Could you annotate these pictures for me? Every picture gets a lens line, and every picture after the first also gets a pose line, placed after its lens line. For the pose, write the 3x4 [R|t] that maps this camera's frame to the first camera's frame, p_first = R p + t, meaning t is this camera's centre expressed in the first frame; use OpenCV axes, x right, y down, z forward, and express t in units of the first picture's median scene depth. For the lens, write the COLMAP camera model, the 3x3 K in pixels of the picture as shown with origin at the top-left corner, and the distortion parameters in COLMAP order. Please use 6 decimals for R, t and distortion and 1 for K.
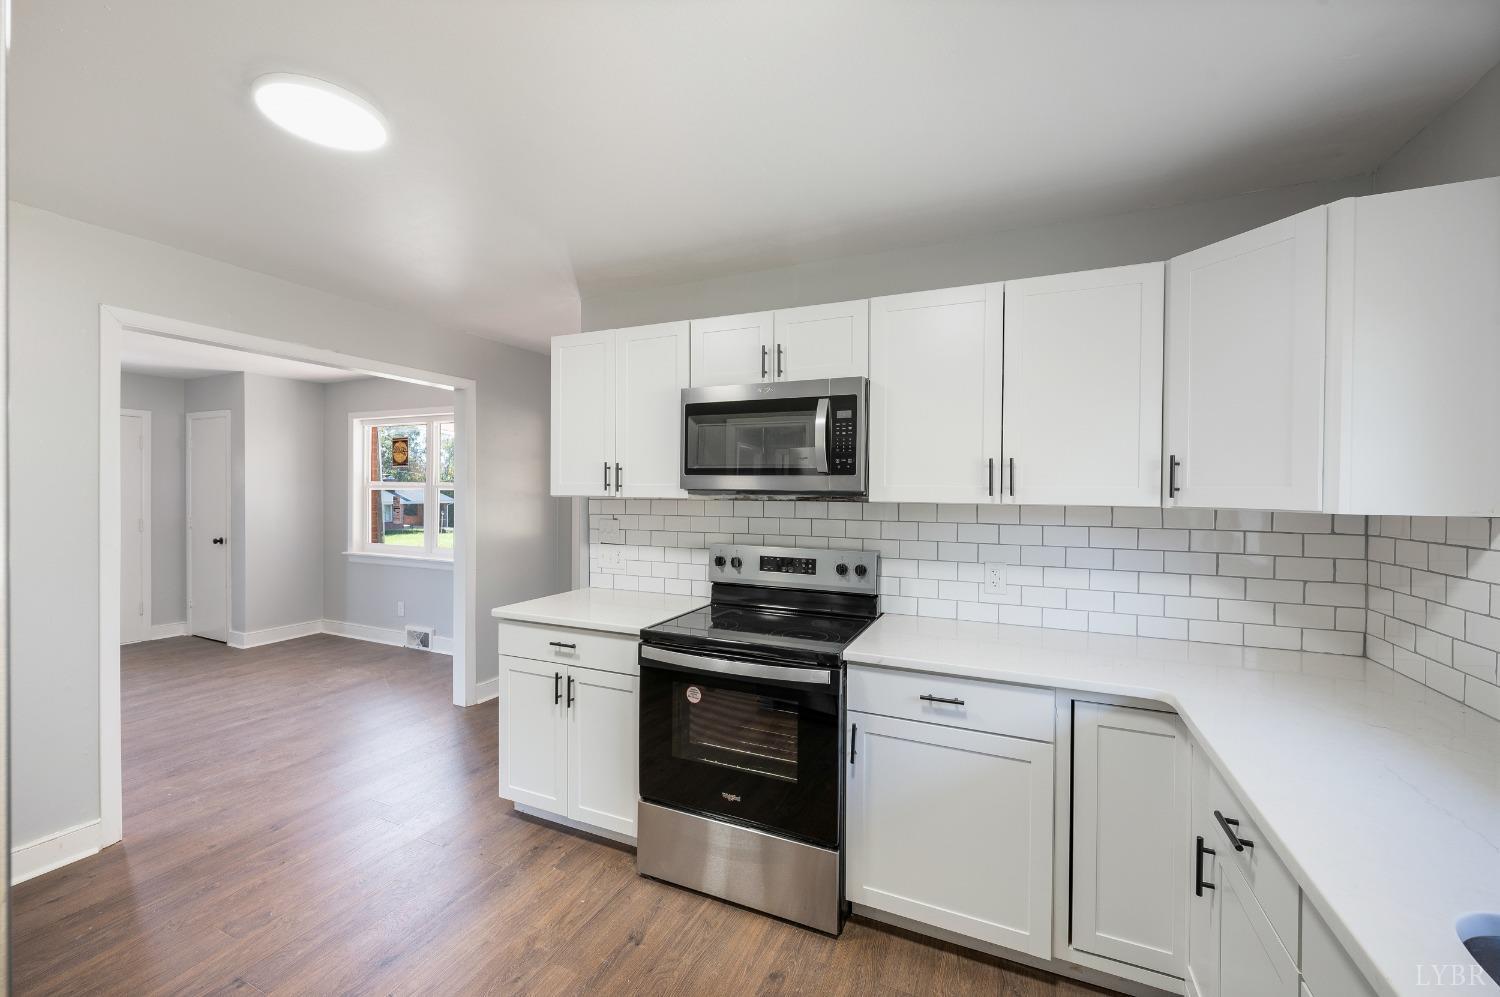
lens RADIAL K [[602.7, 0, 751.7], [0, 602.7, 494.8], [0, 0, 1]] dist [0.001478, -0.001616]
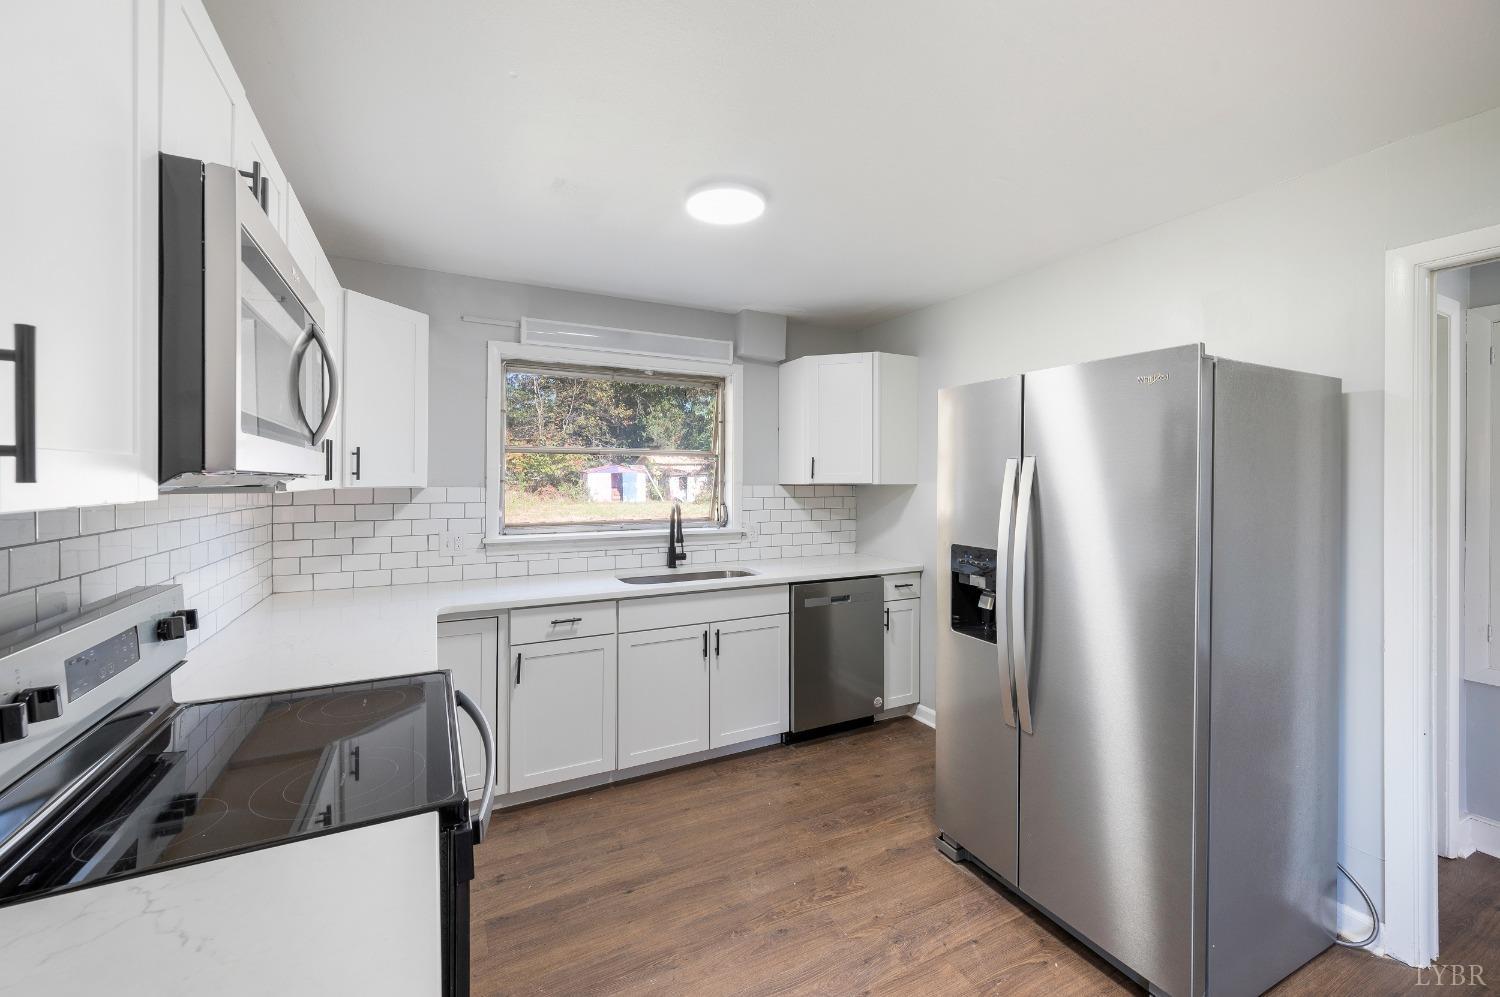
lens RADIAL K [[602.7, 0, 746.4], [0, 602.7, 479.5], [0, 0, 1]] dist [0.001478, -0.001616]
pose [[-0.786127, -0.007466, 0.618020, -0.514703], [0.000182, 0.999924, 0.012311, -0.007992], [-0.618065, 0.009791, -0.786066, 1.040024]]
